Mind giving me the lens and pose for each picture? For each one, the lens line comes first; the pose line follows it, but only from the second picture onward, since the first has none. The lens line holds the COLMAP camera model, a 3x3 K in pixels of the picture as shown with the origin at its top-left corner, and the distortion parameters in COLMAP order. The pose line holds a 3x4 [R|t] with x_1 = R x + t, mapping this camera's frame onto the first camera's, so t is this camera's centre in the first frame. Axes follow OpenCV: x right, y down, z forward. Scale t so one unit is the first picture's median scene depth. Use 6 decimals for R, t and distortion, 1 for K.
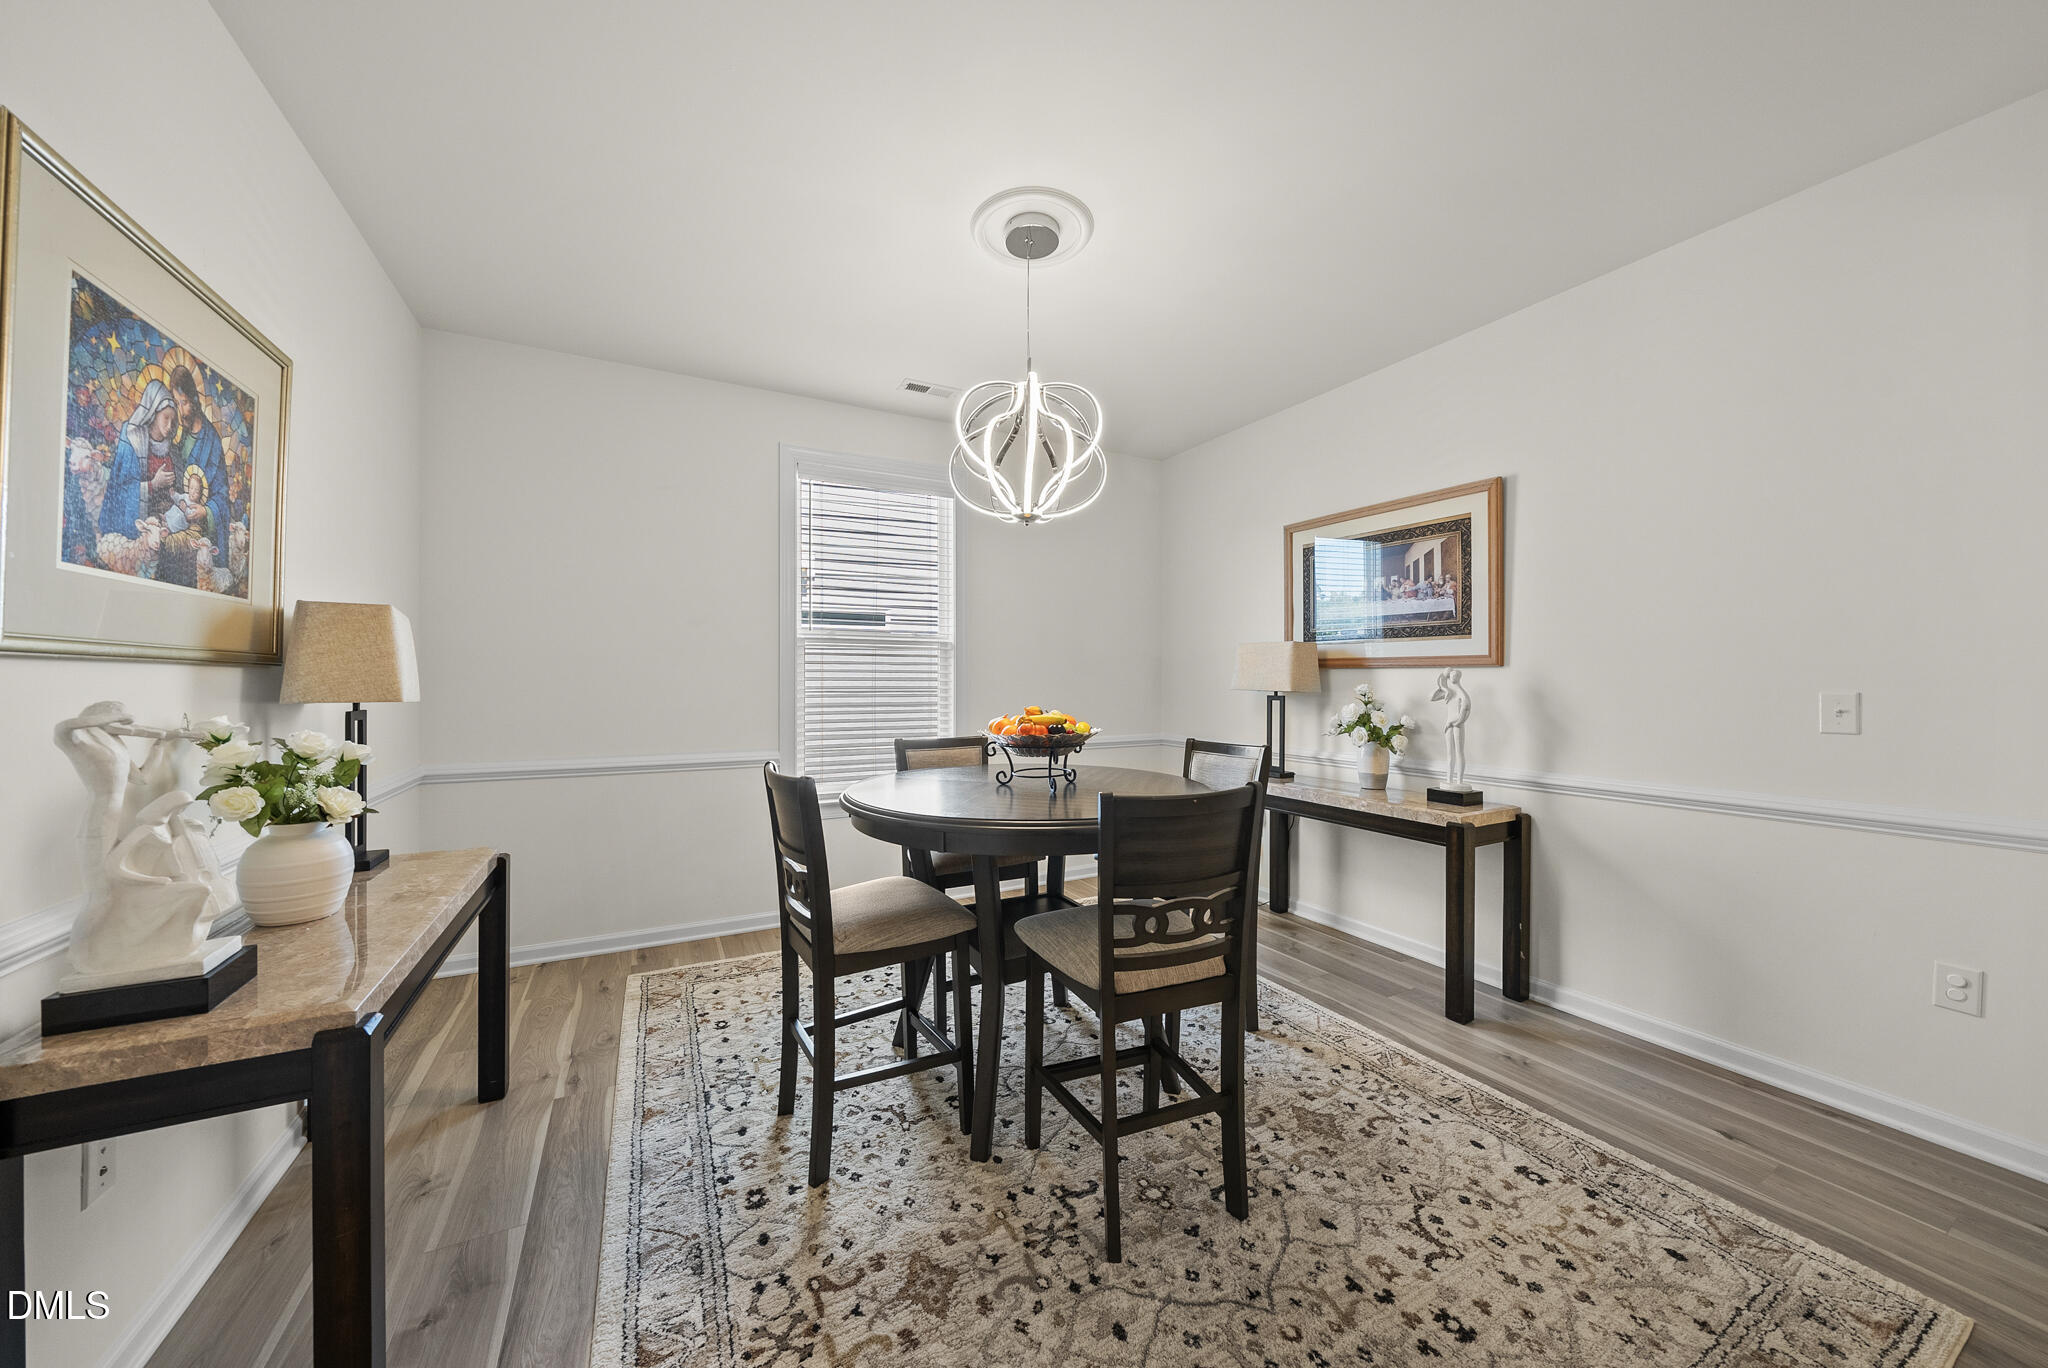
lens RADIAL K [[716.7, 0, 1034.5], [0, 716.7, 673.5], [0, 0, 1]] dist [-0.000785, -0.000128]
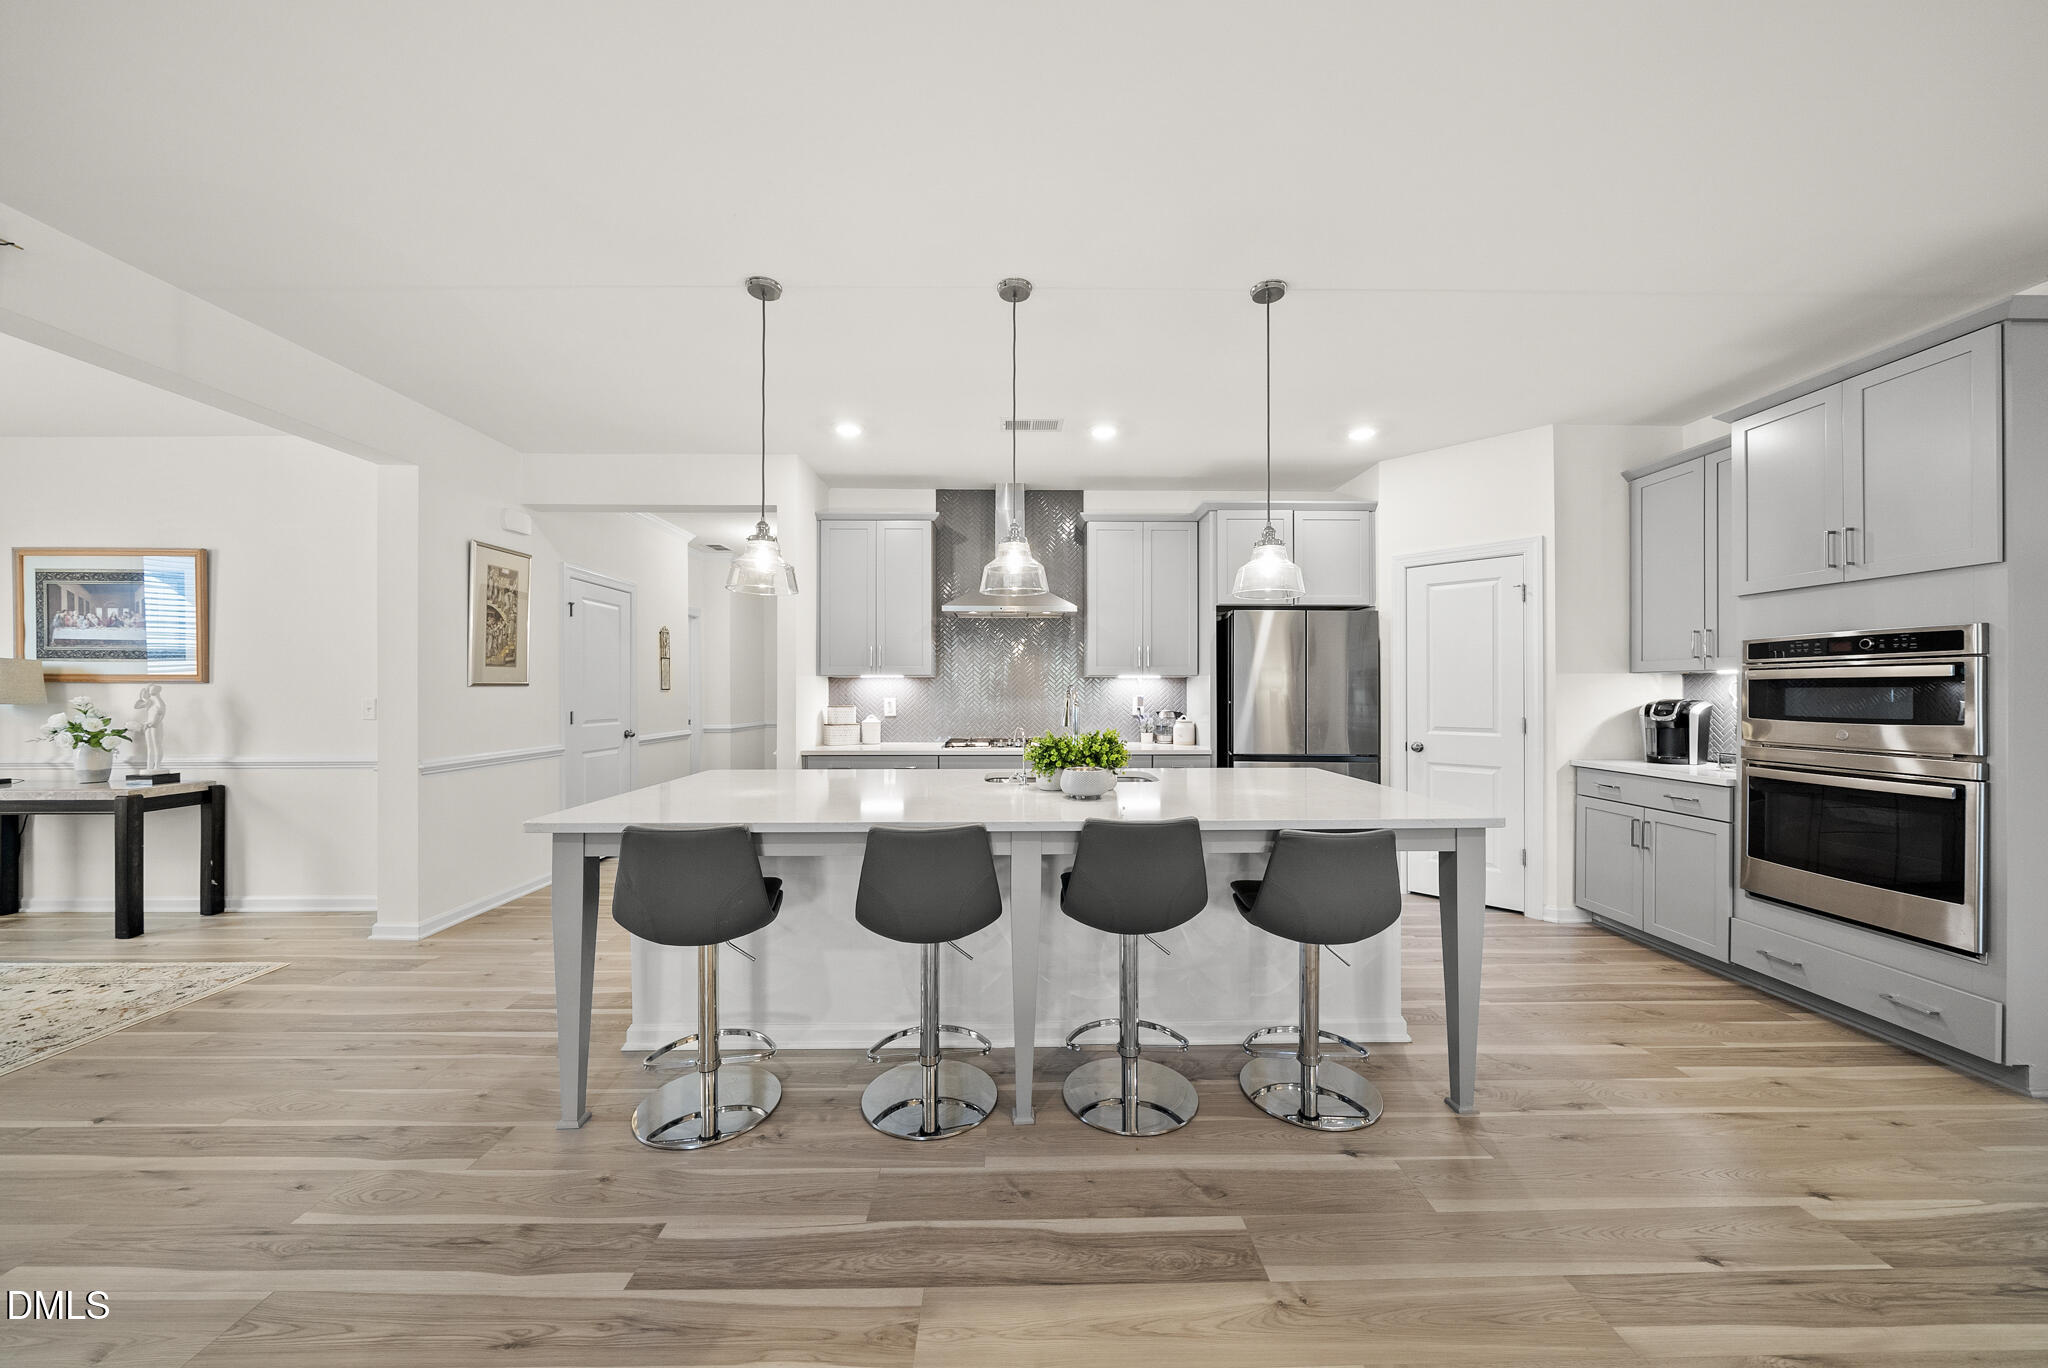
lens RADIAL K [[699.2, 0, 1024.0], [0, 699.2, 684.0], [0, 0, 1]] dist [-0.007992, 0.000072]
pose [[0.465604, 0.012297, 0.884908, 0.198766], [-0.007100, 0.999923, -0.010159, -0.005408], [-0.884965, -0.001553, 0.465656, -1.070548]]
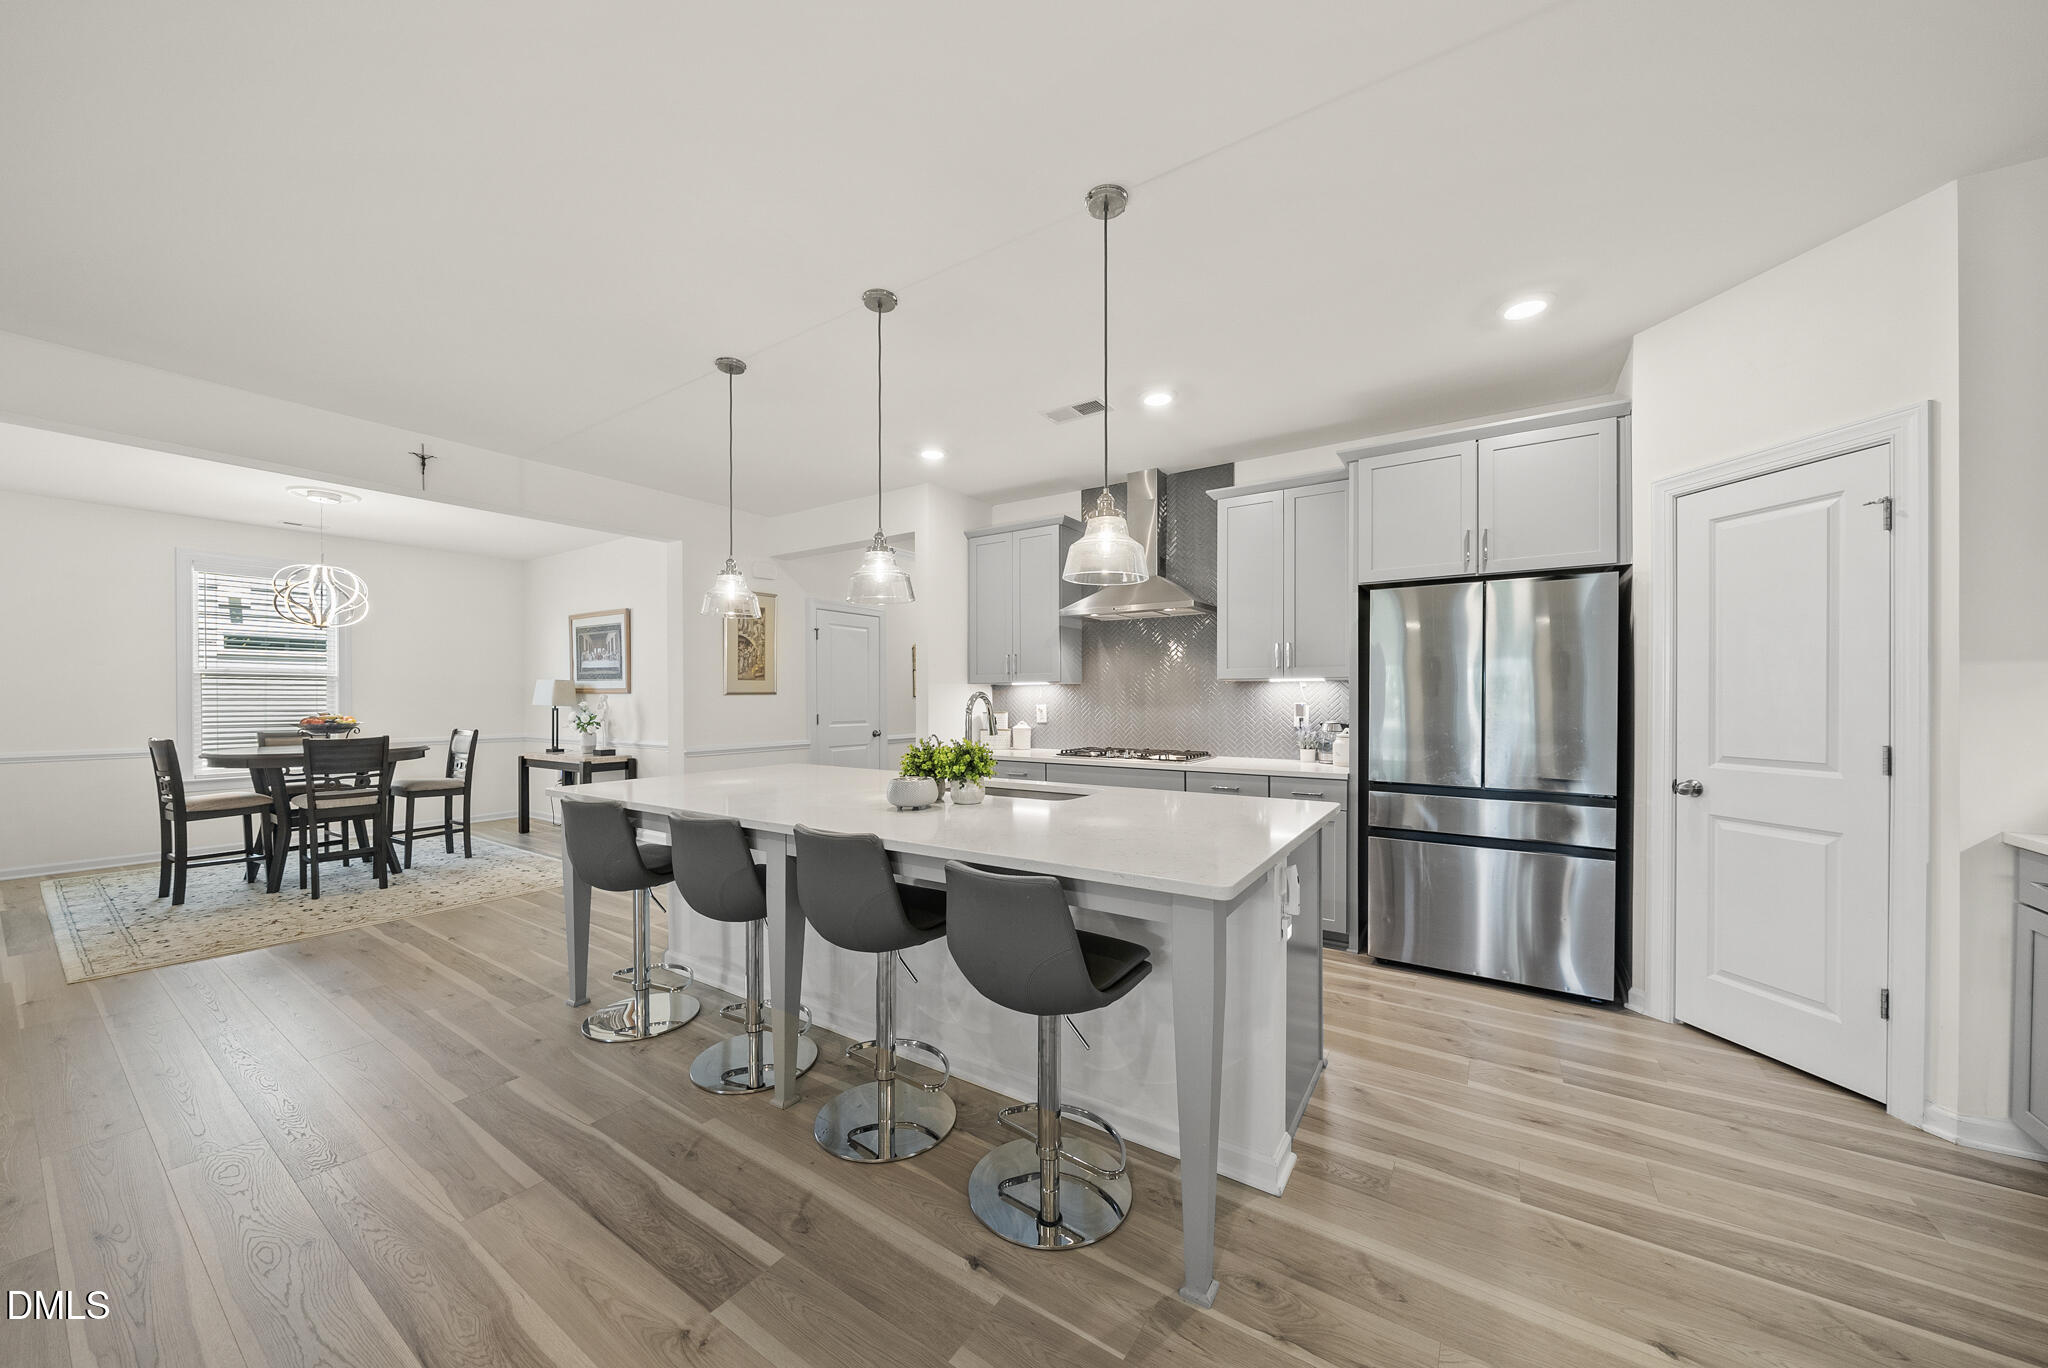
lens RADIAL K [[716.1, 0, 1018.5], [0, 716.1, 699.0], [0, 0, 1]] dist [-0.008240, 0.000037]
pose [[0.887014, 0.000971, 0.461742, 0.708977], [-0.004182, 0.999974, 0.005931, -0.010897], [-0.461724, -0.007192, 0.886994, -1.544152]]
